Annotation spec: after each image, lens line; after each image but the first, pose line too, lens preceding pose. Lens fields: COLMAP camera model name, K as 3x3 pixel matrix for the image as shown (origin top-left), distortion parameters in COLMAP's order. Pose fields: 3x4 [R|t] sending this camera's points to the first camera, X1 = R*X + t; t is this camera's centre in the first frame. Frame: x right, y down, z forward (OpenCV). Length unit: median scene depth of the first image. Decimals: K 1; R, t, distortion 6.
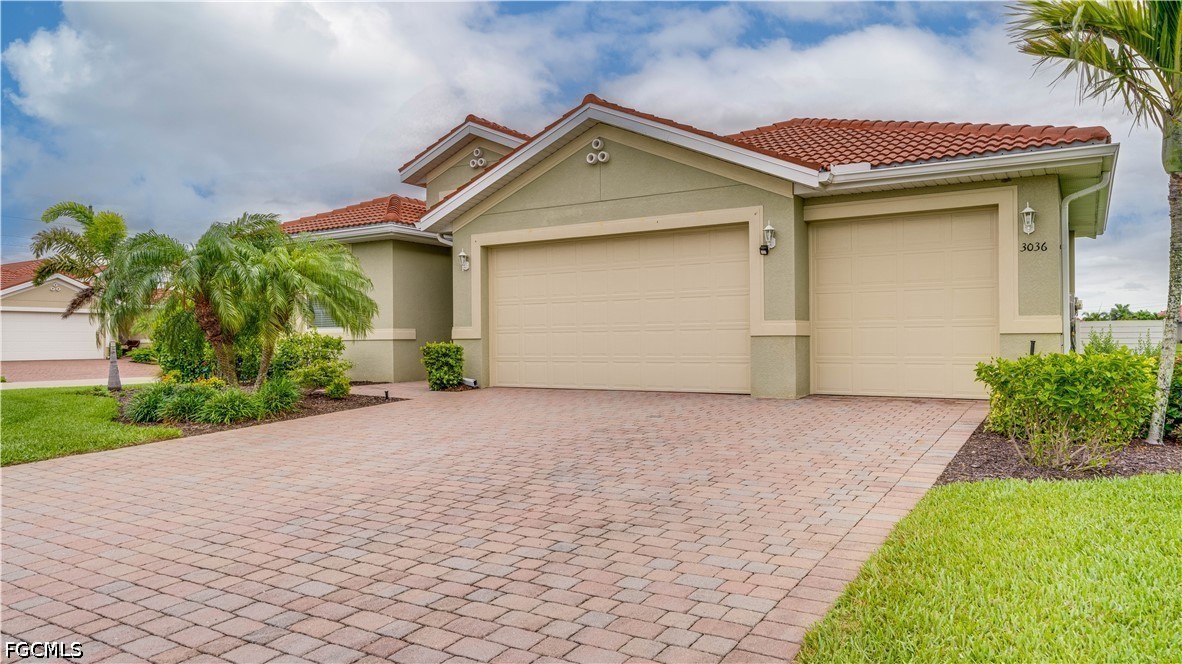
lens RADIAL K [[795.3, 0, 587.1], [0, 795.3, 334.3], [0, 0, 1]] dist [-0.002521, 0.001603]
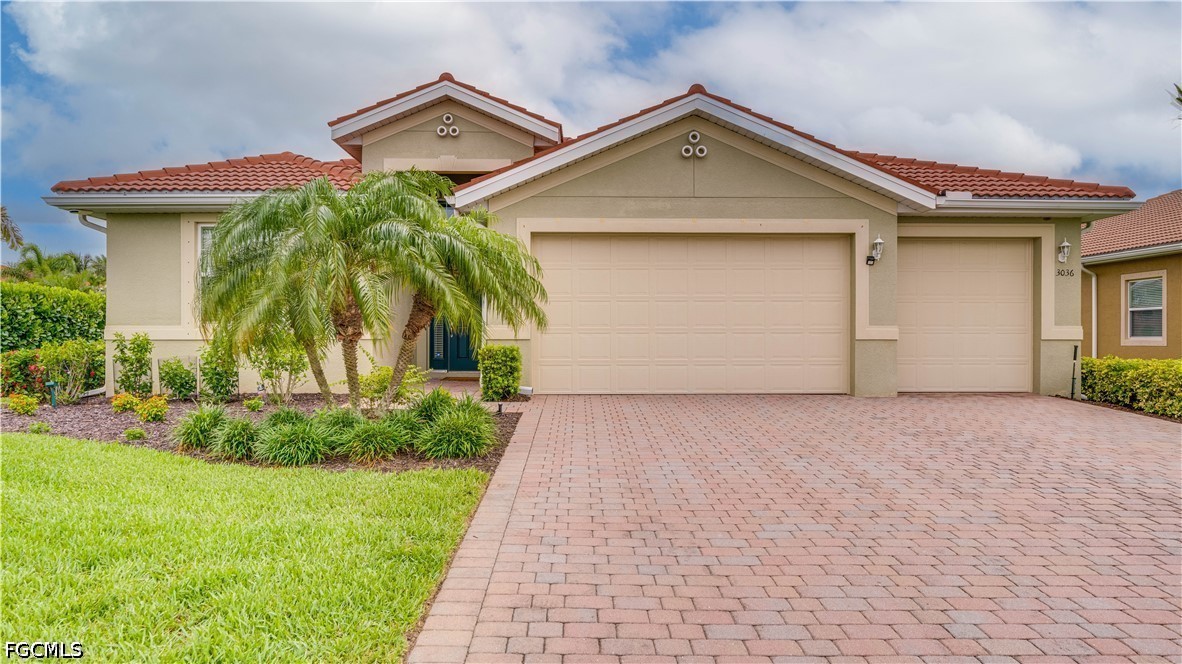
lens RADIAL K [[795.3, 0, 588.9], [0, 795.3, 332.5], [0, 0, 1]] dist [-0.002521, 0.001603]
pose [[0.833740, 0.009801, 0.552070, -0.666467], [-0.011093, 0.999938, -0.000998, -0.002475], [-0.552045, -0.005292, 0.833797, 0.293888]]
